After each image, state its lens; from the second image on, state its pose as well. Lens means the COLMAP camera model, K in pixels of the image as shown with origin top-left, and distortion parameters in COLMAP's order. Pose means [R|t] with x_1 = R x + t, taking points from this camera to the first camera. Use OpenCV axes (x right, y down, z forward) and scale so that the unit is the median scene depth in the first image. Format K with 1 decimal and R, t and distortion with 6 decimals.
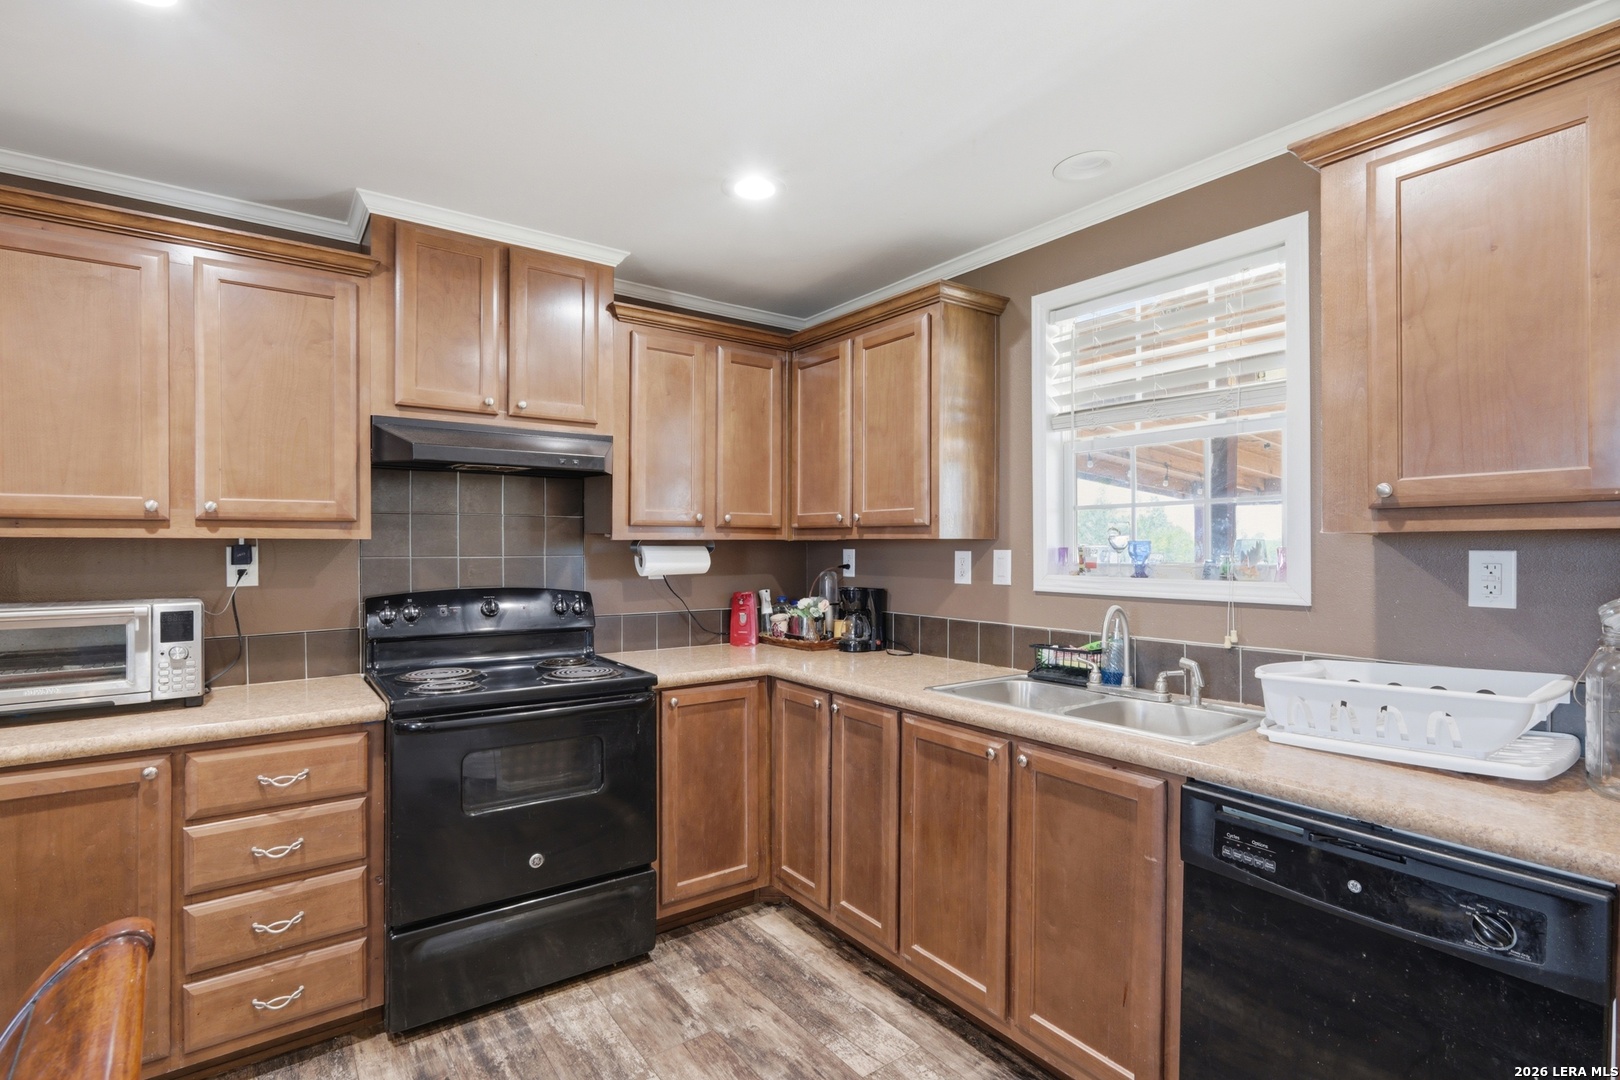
lens RADIAL K [[766.8, 0, 805.9], [0, 766.8, 544.9], [0, 0, 1]] dist [-0.000658, 0.000119]
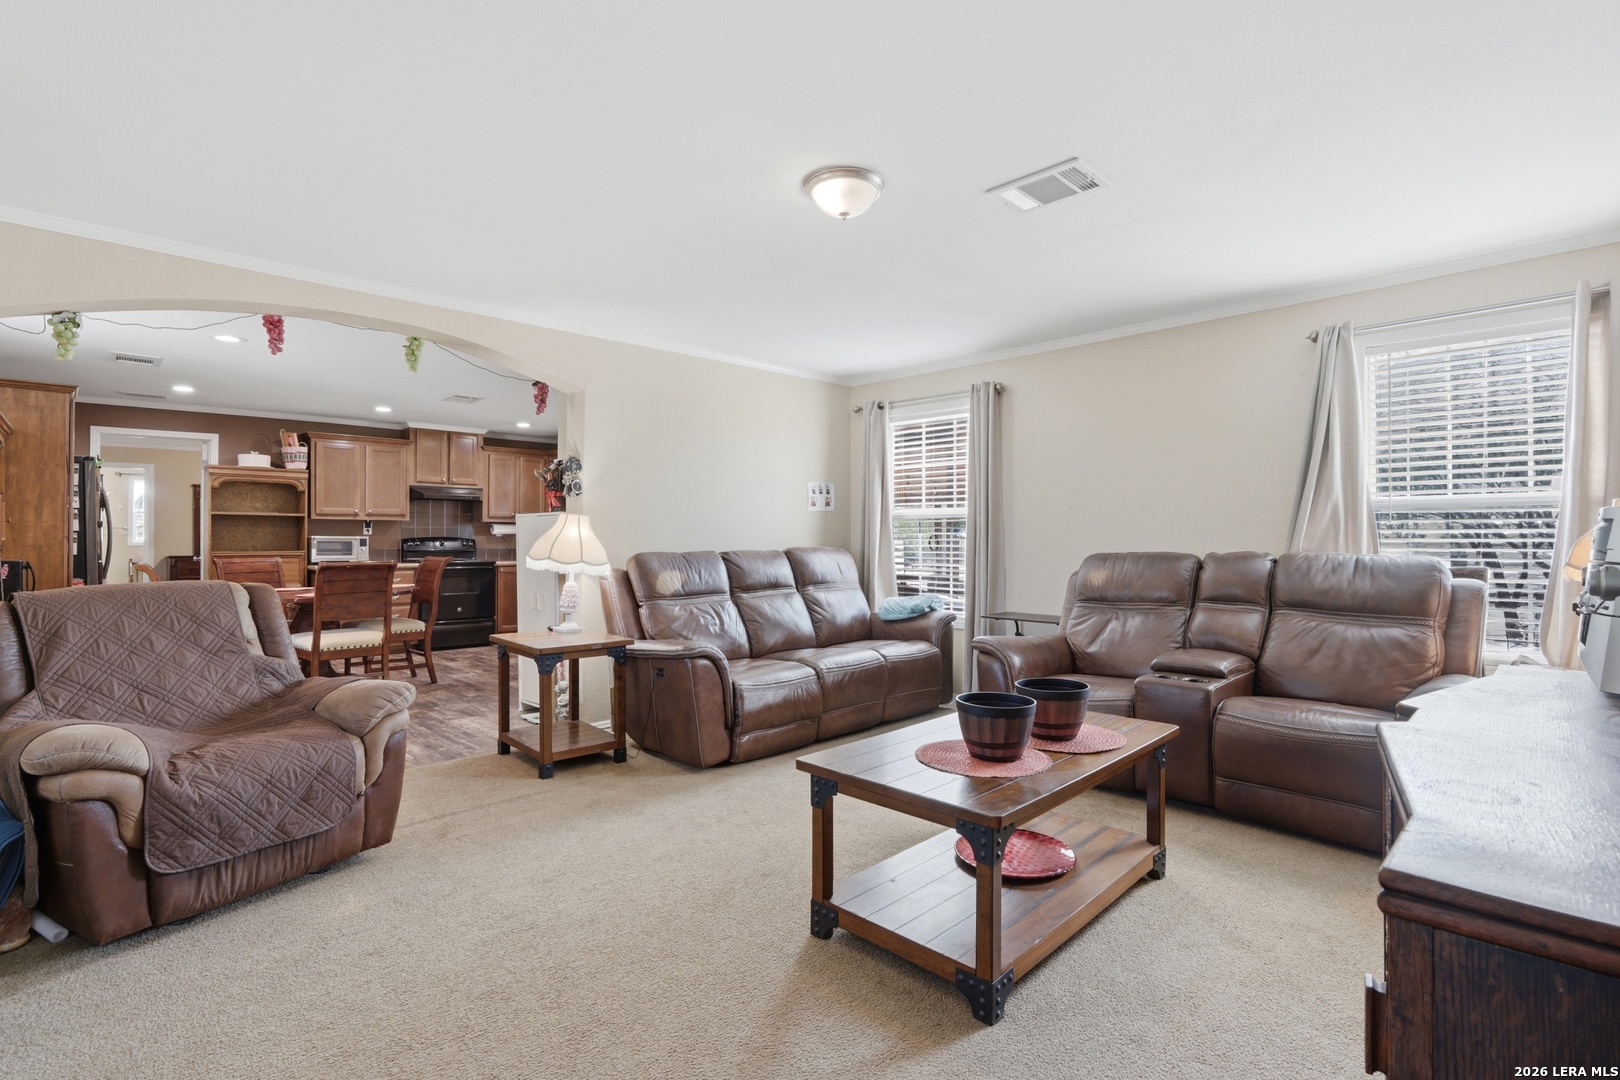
lens RADIAL K [[766.8, 0, 805.9], [0, 766.8, 544.9], [0, 0, 1]] dist [-0.000658, 0.000119]
pose [[0.986925, -0.001801, 0.161168, 0.580847], [0.001423, 0.999996, 0.002464, 0.087799], [-0.161172, -0.002202, 0.986924, -2.452104]]
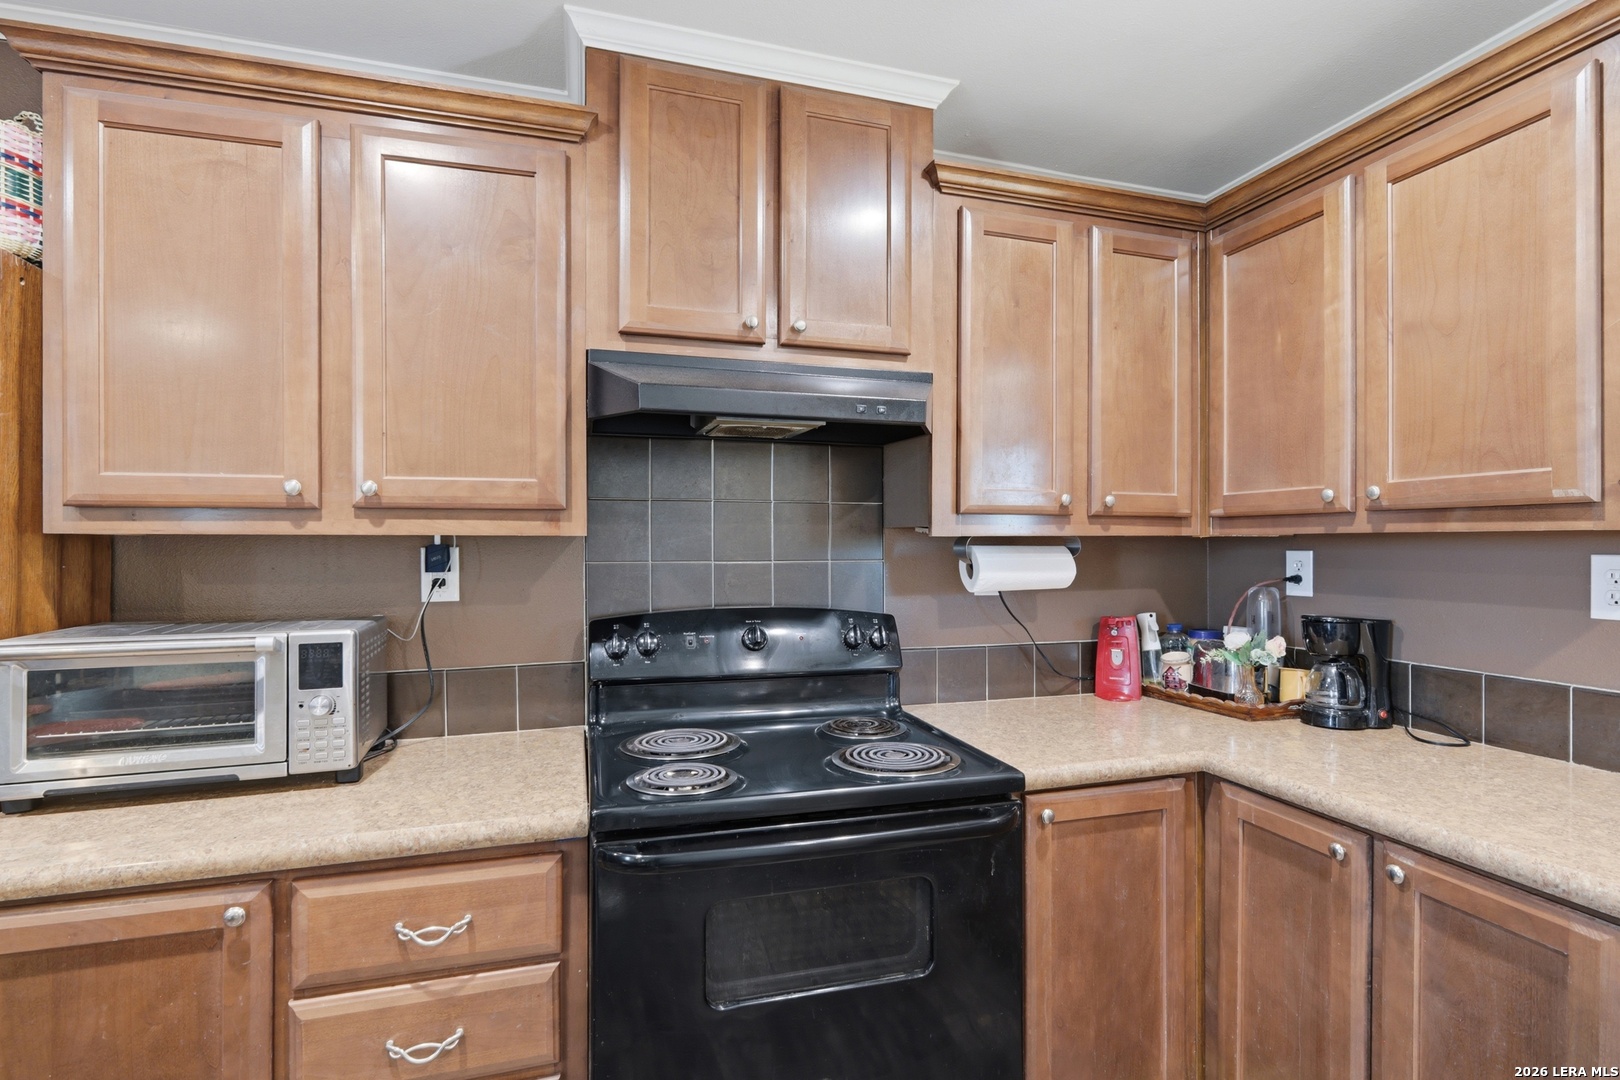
lens RADIAL K [[751.7, 0, 810.0], [0, 751.7, 540.0], [0, 0, 1]] dist [0.000209, 0.000227]
pose [[0.945587, -0.003236, -0.325353, -0.156301], [0.001160, 0.999978, -0.006575, 0.000478], [0.325367, 0.005840, 0.945570, 0.405959]]
